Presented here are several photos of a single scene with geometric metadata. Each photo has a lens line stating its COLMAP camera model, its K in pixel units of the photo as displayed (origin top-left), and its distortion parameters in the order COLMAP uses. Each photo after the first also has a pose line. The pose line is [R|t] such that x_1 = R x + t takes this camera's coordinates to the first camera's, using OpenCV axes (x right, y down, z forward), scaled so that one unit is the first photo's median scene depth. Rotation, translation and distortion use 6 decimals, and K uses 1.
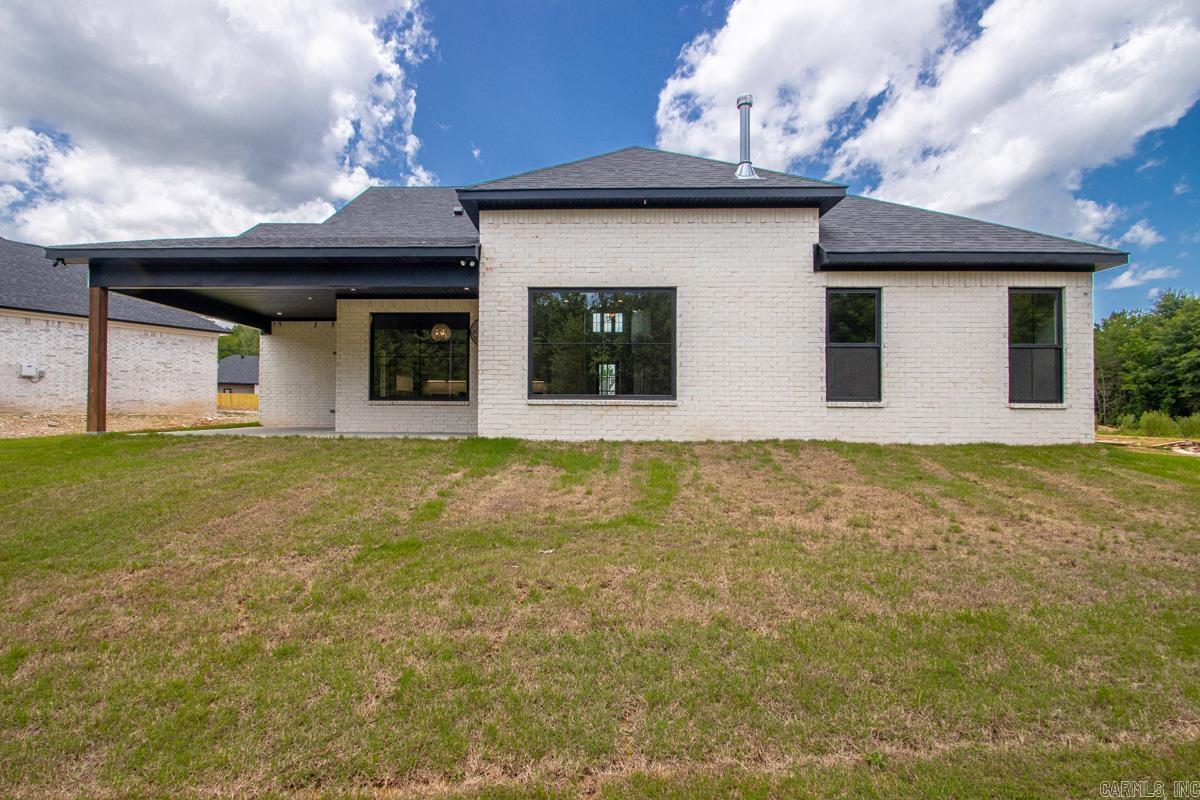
lens RADIAL K [[567.3, 0, 625.3], [0, 567.3, 422.9], [0, 0, 1]] dist [-0.002341, -0.007386]
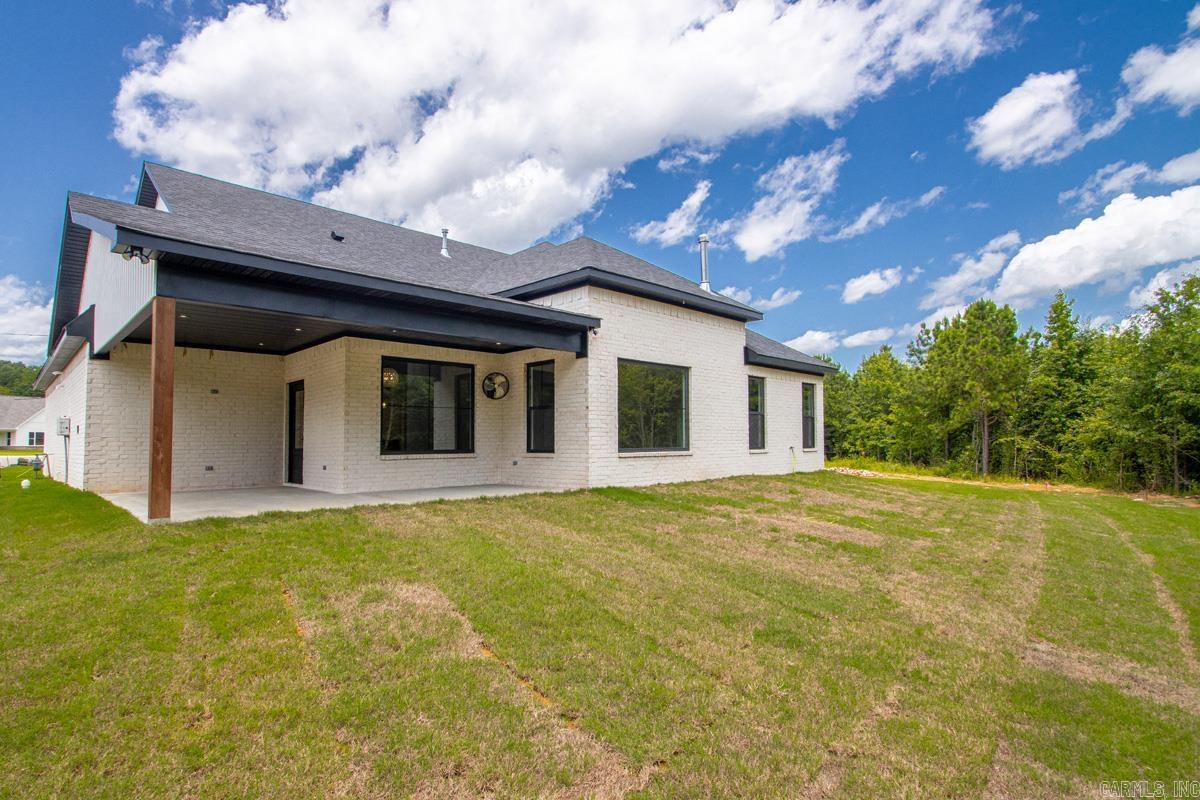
lens RADIAL K [[567.3, 0, 524.8], [0, 567.3, 404.5], [0, 0, 1]] dist [-0.002341, -0.007386]
pose [[0.756313, 0.034870, 0.653280, -1.078285], [0.028428, 0.995884, -0.086068, -0.044890], [-0.653592, 0.083666, 0.752208, 0.247397]]
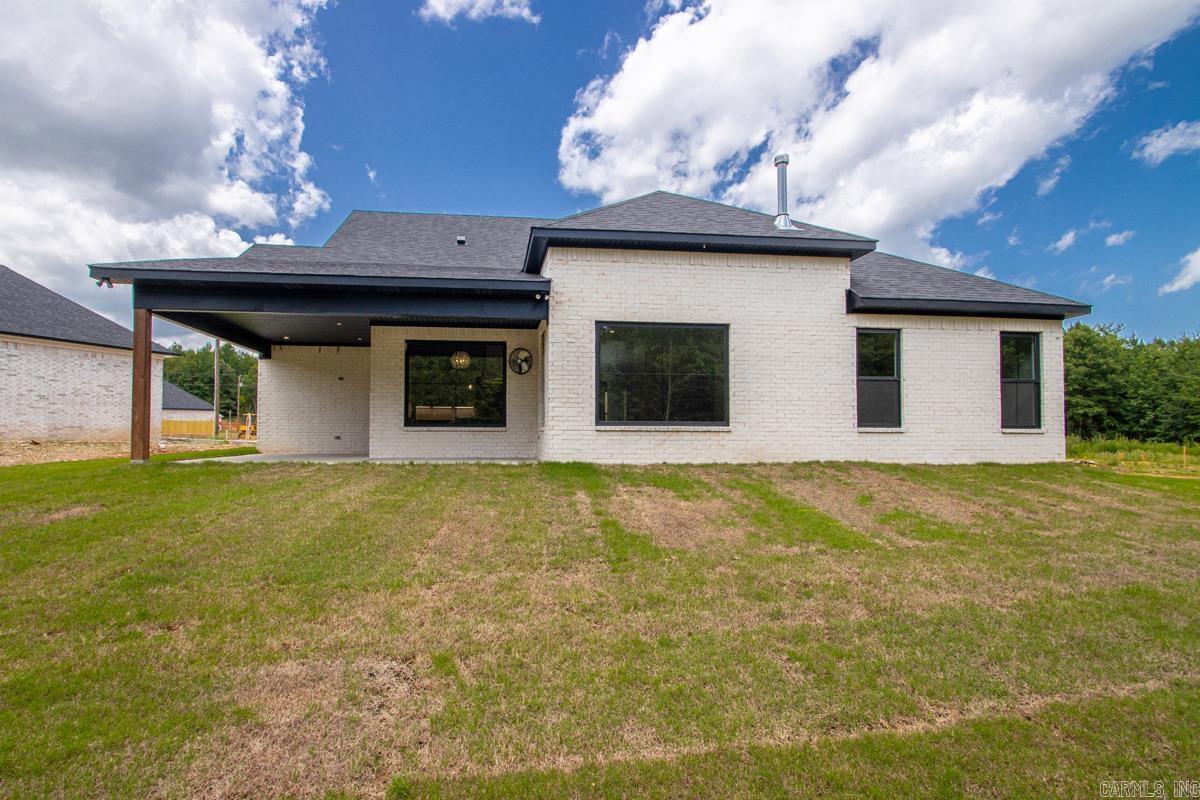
lens RADIAL K [[567.3, 0, 603.0], [0, 567.3, 420.1], [0, 0, 1]] dist [-0.002341, -0.007386]
pose [[0.990446, 0.001244, 0.137893, -0.304300], [0.005936, 0.998648, -0.051646, 0.003386], [-0.137771, 0.051971, 0.989100, -0.049827]]
